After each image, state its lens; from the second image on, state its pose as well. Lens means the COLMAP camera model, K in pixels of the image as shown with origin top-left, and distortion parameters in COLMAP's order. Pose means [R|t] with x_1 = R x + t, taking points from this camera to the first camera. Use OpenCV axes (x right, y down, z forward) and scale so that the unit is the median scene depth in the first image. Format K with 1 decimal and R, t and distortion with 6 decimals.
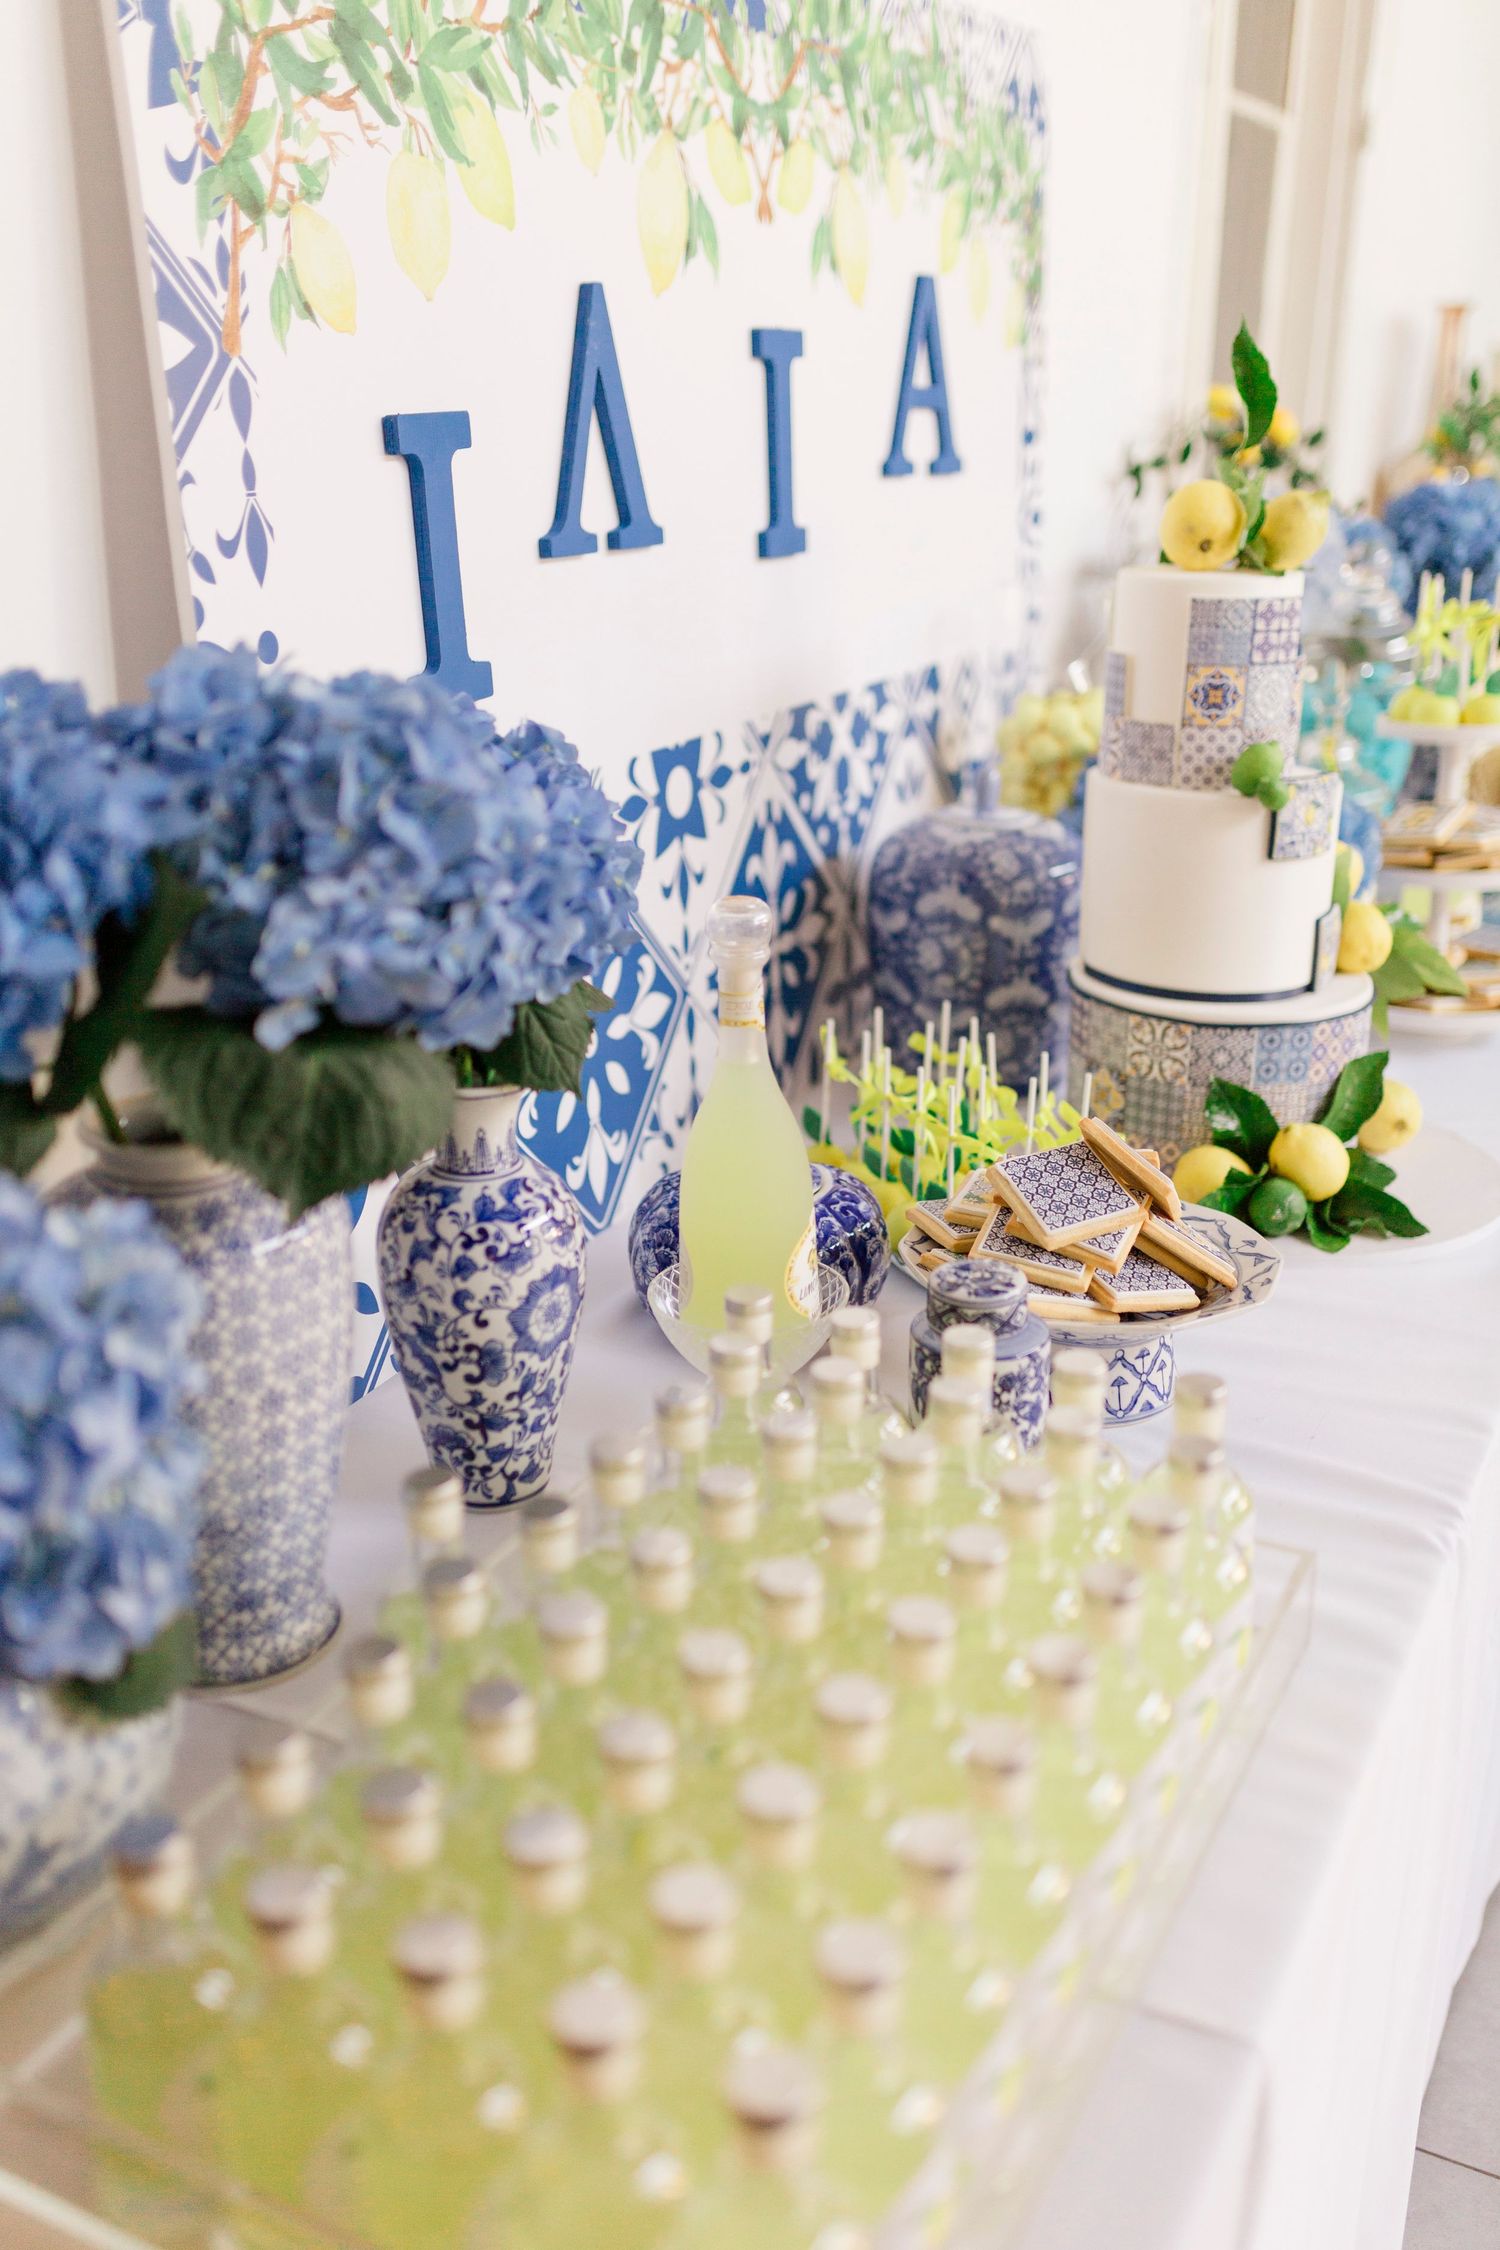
lens RADIAL K [[2153.6, 0, 750.0], [0, 2153.6, 1125.0], [0, 0, 1]] dist [0.000091, 0.007187]
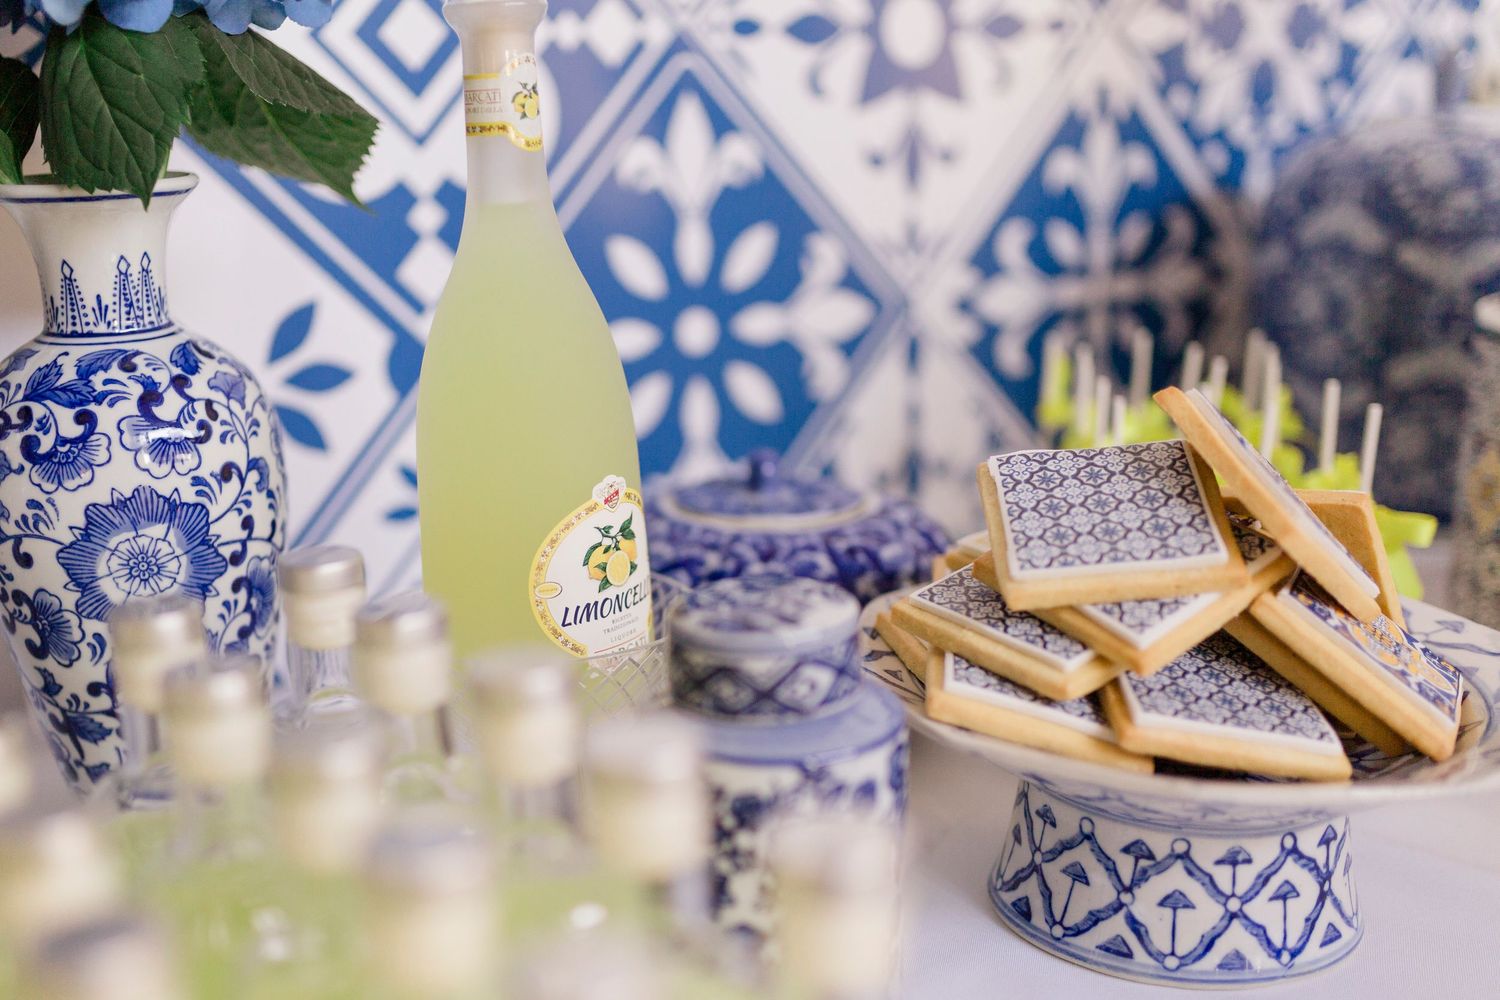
lens RADIAL K [[1727.7, 0, 609.0], [0, 1727.7, 584.4], [0, 0, 1]] dist [-0.007595, 0.017882]
pose [[0.852960, 0.129201, -0.505734, 0.212983], [-0.151408, 0.988467, -0.002835, 0.054695], [0.499535, 0.078990, 0.862685, 0.470947]]
